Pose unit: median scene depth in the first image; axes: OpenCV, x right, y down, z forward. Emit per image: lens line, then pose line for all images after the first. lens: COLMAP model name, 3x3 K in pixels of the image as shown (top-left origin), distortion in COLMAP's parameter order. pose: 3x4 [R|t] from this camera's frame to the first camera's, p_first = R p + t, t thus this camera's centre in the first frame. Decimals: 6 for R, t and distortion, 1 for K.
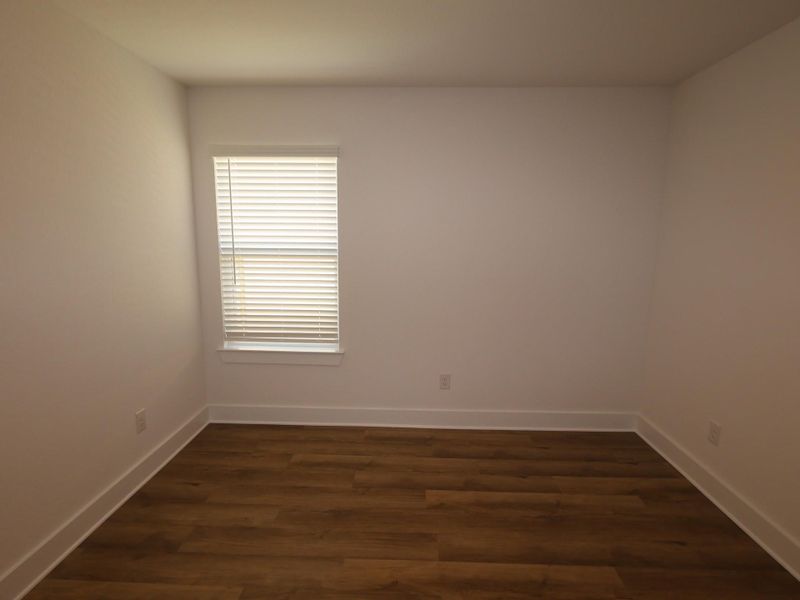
lens RADIAL K [[417.5, 0, 400.0], [0, 417.5, 300.0], [0, 0, 1]] dist [-0.001991, -0.000228]
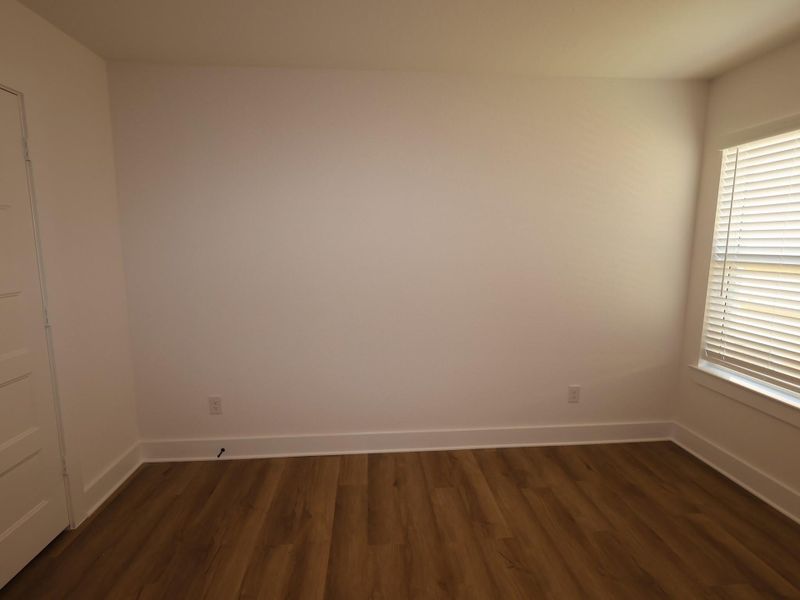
lens RADIAL K [[417.5, 0, 400.0], [0, 417.5, 300.0], [0, 0, 1]] dist [-0.001991, -0.000228]
pose [[0.120667, 0.131051, -0.984005, 0.377807], [-0.161639, 0.980613, 0.110778, -0.019575], [0.979445, 0.145687, 0.139511, 0.257436]]
